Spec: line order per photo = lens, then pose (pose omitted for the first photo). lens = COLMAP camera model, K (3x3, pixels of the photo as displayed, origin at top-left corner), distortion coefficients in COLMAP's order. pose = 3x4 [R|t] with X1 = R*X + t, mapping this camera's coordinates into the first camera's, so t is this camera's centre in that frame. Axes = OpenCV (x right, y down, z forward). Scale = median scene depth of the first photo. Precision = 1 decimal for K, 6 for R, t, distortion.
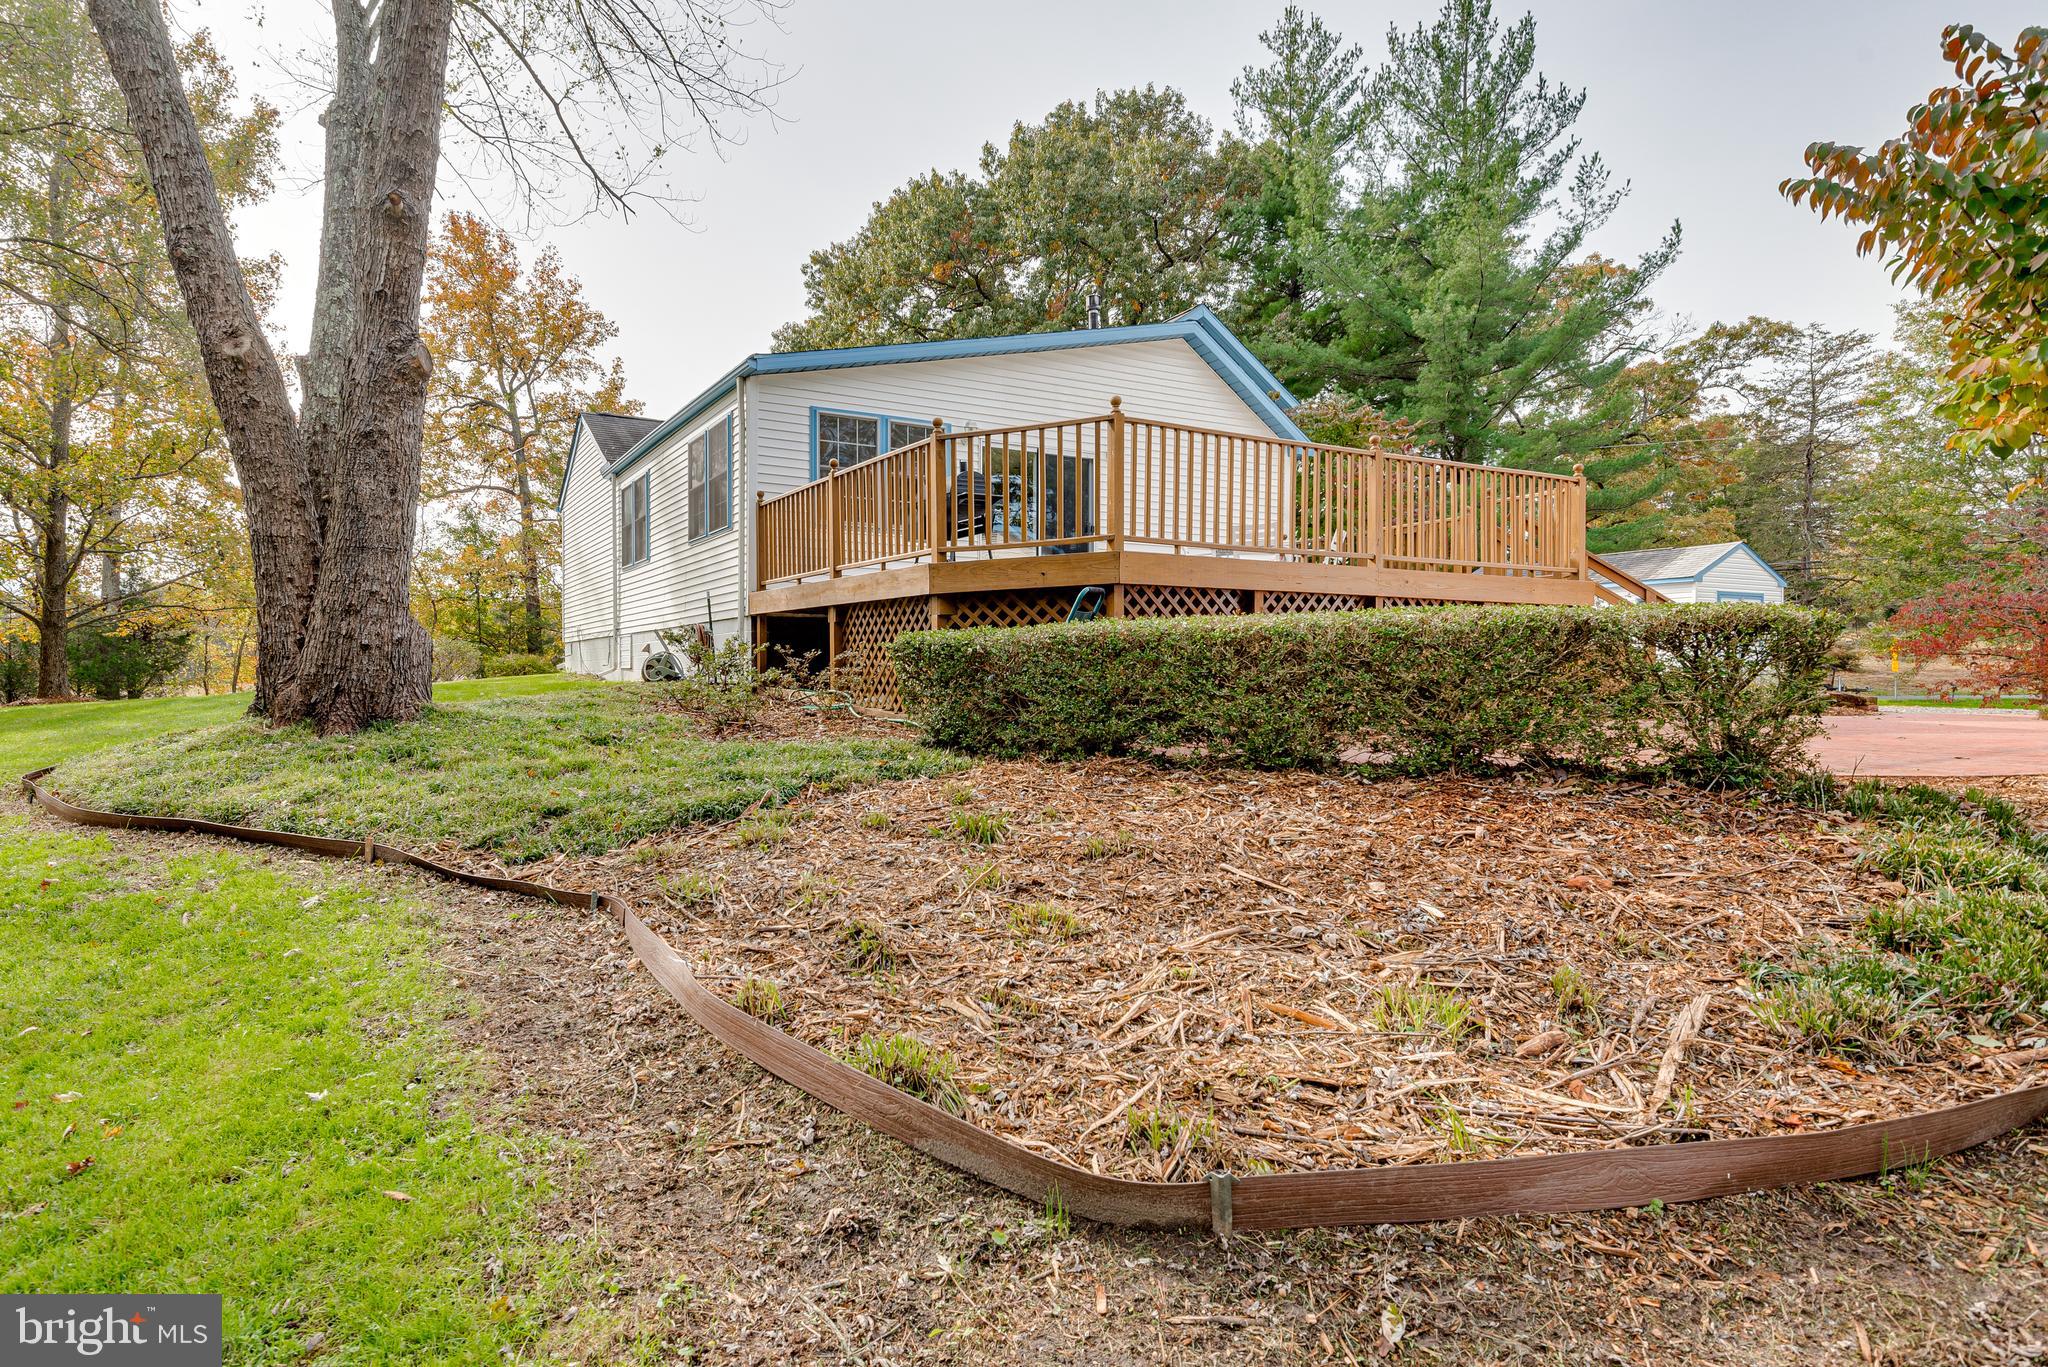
lens RADIAL K [[1150.6, 0, 1021.0], [0, 1150.6, 690.1], [0, 0, 1]] dist [0.023682, -0.000211]
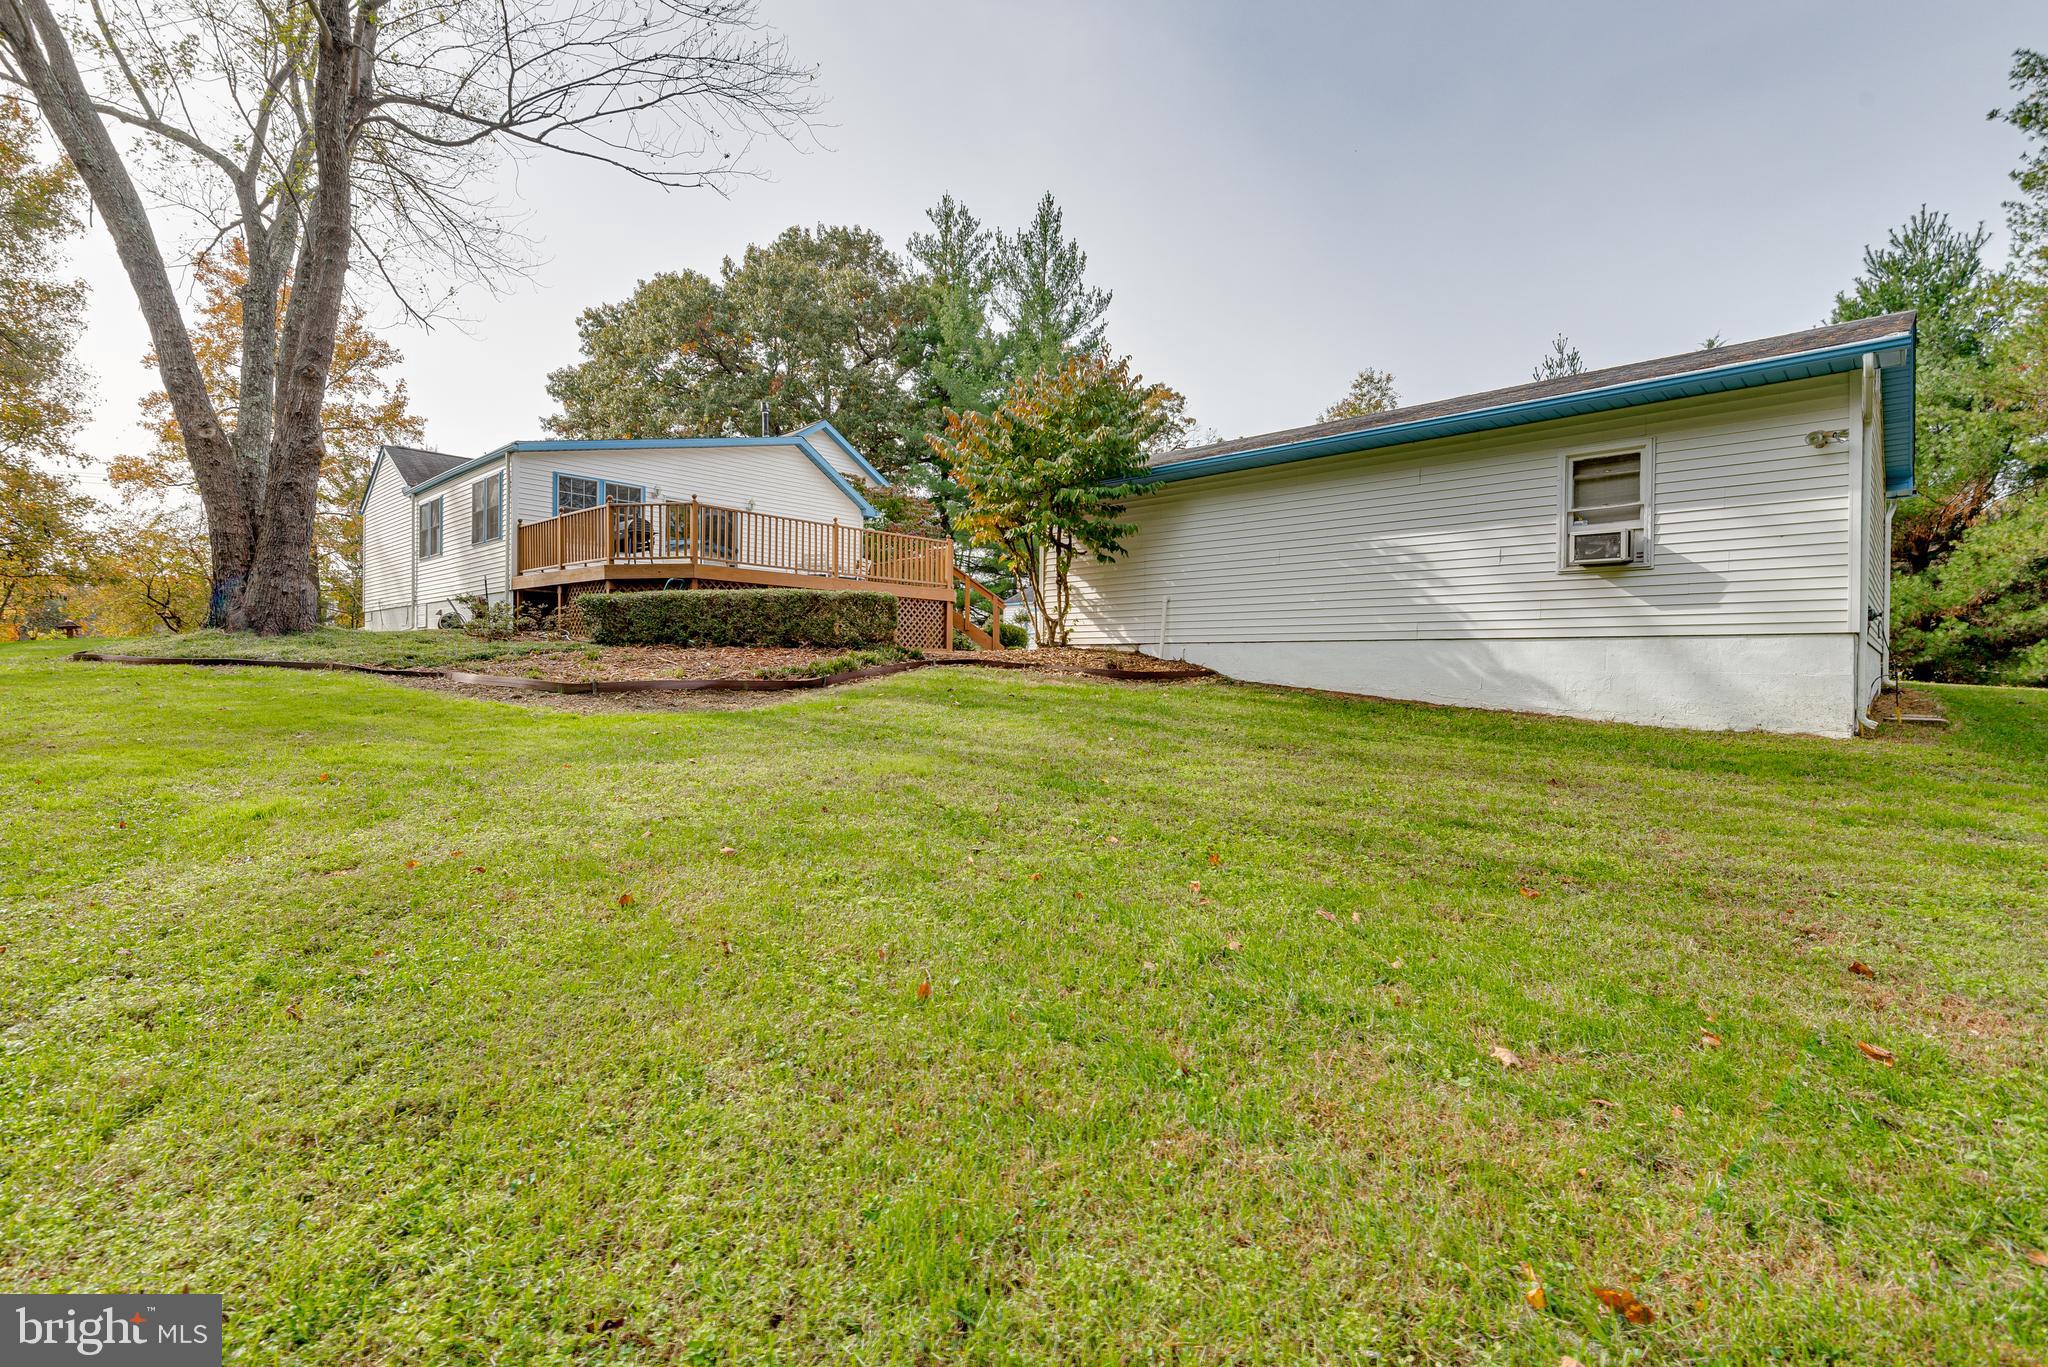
lens RADIAL K [[905.2, 0, 1028.1], [0, 905.2, 676.1], [0, 0, 1]] dist [0.021751, -0.002125]
pose [[0.962908, 0.015836, 0.269364, 0.049070], [-0.015549, 0.999874, -0.003201, 0.019287], [-0.269381, -0.001106, 0.963033, -0.179678]]
